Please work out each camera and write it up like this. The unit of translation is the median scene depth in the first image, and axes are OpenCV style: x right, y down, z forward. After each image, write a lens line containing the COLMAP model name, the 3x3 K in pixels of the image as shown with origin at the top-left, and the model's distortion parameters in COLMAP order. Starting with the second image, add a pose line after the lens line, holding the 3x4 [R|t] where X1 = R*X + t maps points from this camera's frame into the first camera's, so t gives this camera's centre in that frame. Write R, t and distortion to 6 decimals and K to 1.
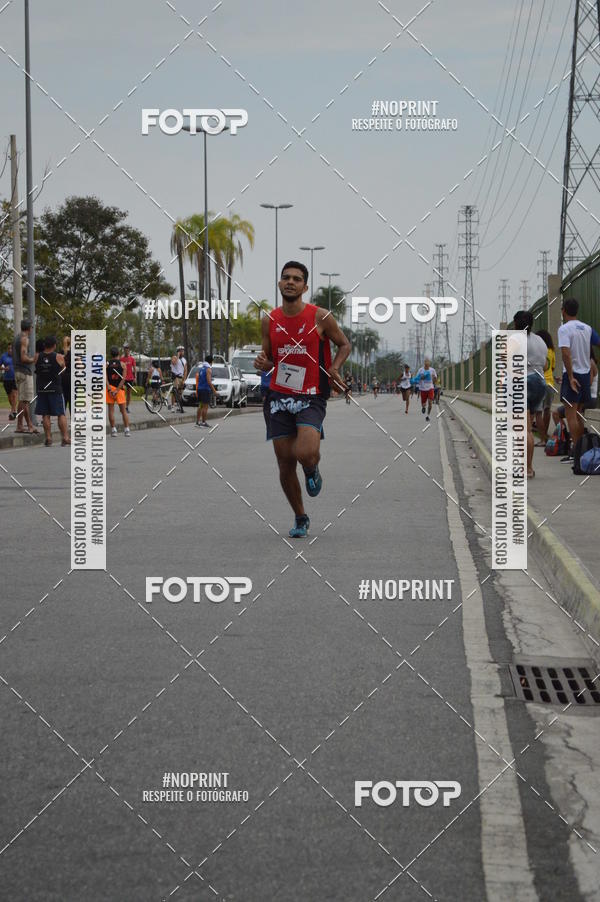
lens RADIAL K [[2093.1, 0, 282.8], [0, 2093.1, 449.2], [0, 0, 1]] dist [0.058389, 0.014429]
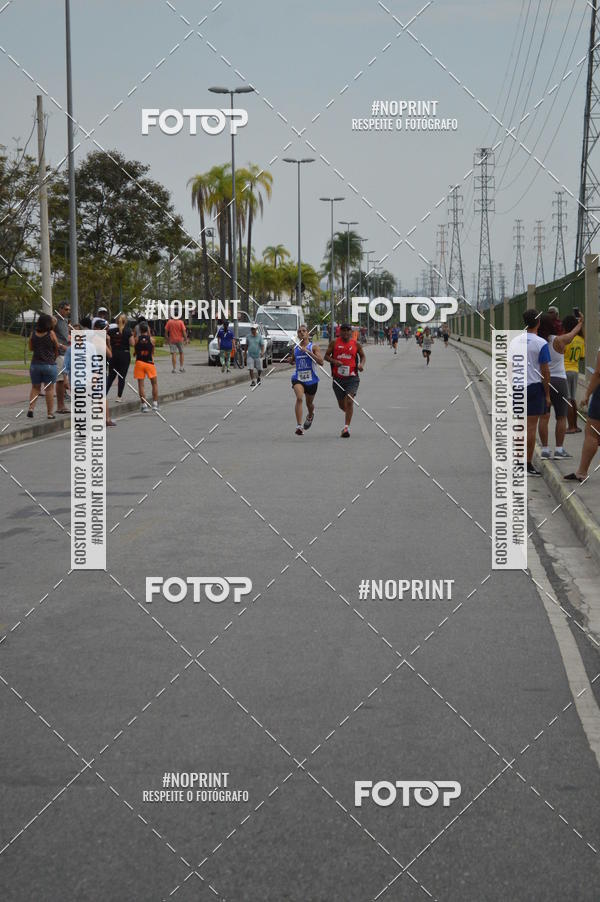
lens RADIAL K [[2094.3, 0, 284.8], [0, 2094.3, 449.1], [0, 0, 1]] dist [0.069150, -0.094382]
pose [[0.999969, -0.005592, -0.005593, -0.059536], [0.005748, 0.999586, 0.028209, -0.077504], [0.005433, -0.028240, 0.999586, -0.087829]]
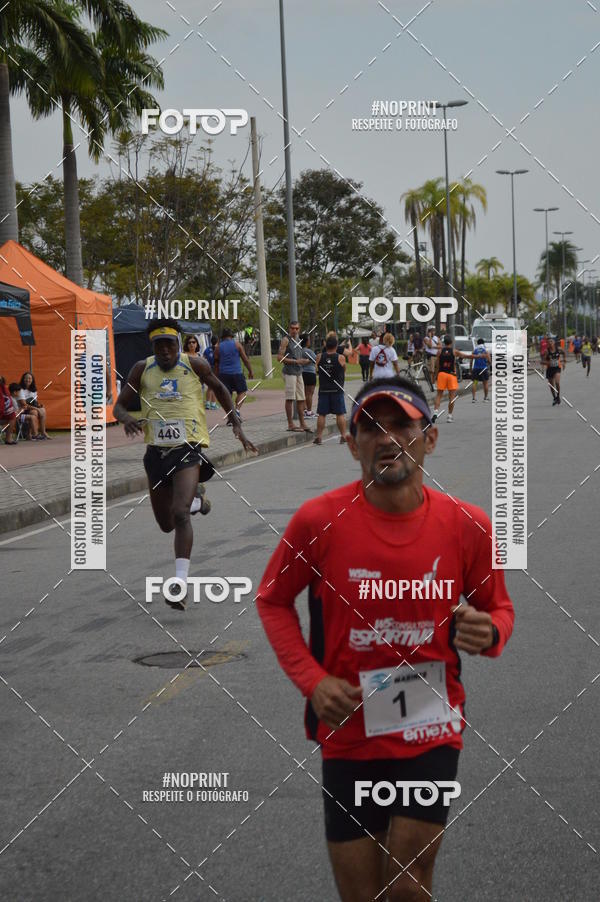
lens RADIAL K [[2094.3, 0, 284.8], [0, 2094.3, 449.1], [0, 0, 1]] dist [0.069150, -0.094382]
pose [[0.993763, -0.026860, -0.108227, -0.072677], [0.029098, 0.999393, 0.019156, -0.078223], [0.107646, -0.022185, 0.993942, -0.099929]]
